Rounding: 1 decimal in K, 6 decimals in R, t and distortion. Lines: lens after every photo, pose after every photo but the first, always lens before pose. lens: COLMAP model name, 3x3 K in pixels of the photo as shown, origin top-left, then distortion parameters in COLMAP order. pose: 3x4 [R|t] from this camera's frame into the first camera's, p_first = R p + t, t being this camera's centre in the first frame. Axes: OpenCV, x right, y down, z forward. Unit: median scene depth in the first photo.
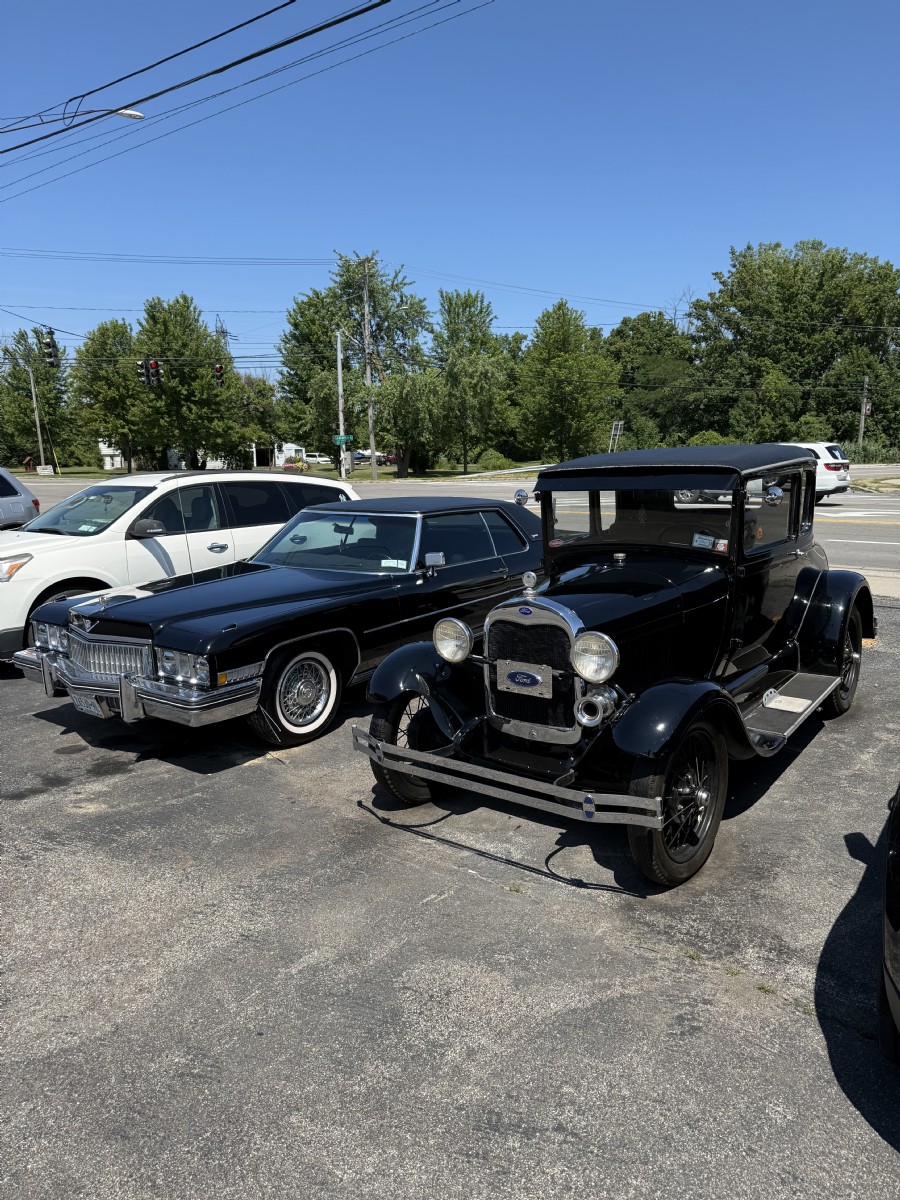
lens RADIAL K [[857.6, 0, 450.0], [0, 857.6, 600.0], [0, 0, 1]] dist [0.055431, -0.078426]
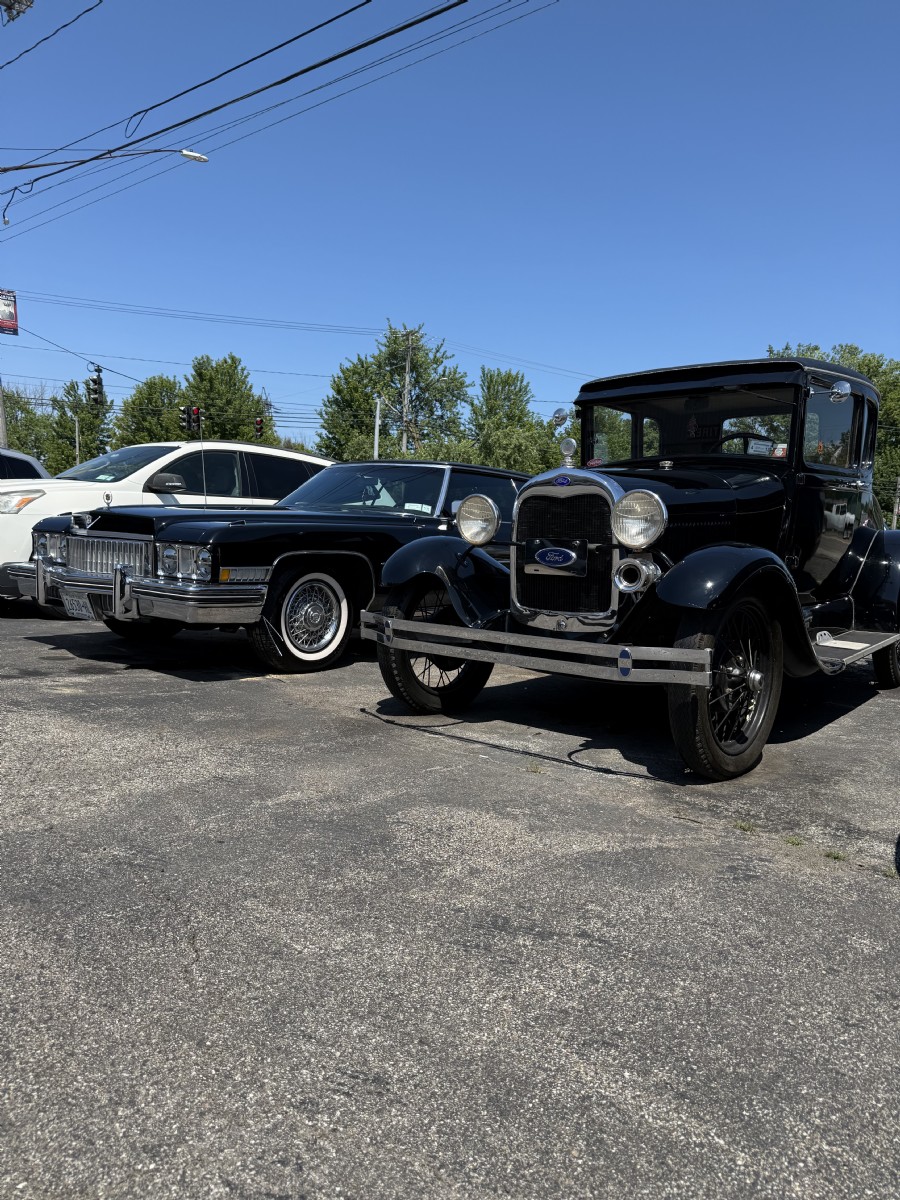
lens RADIAL K [[853.9, 0, 450.0], [0, 853.9, 600.0], [0, 0, 1]] dist [0.113526, -0.199701]
pose [[0.997386, 0.066610, -0.028021, 0.003865], [-0.068826, 0.993791, -0.087424, 0.186674], [0.022024, 0.089124, 0.995777, 0.091364]]
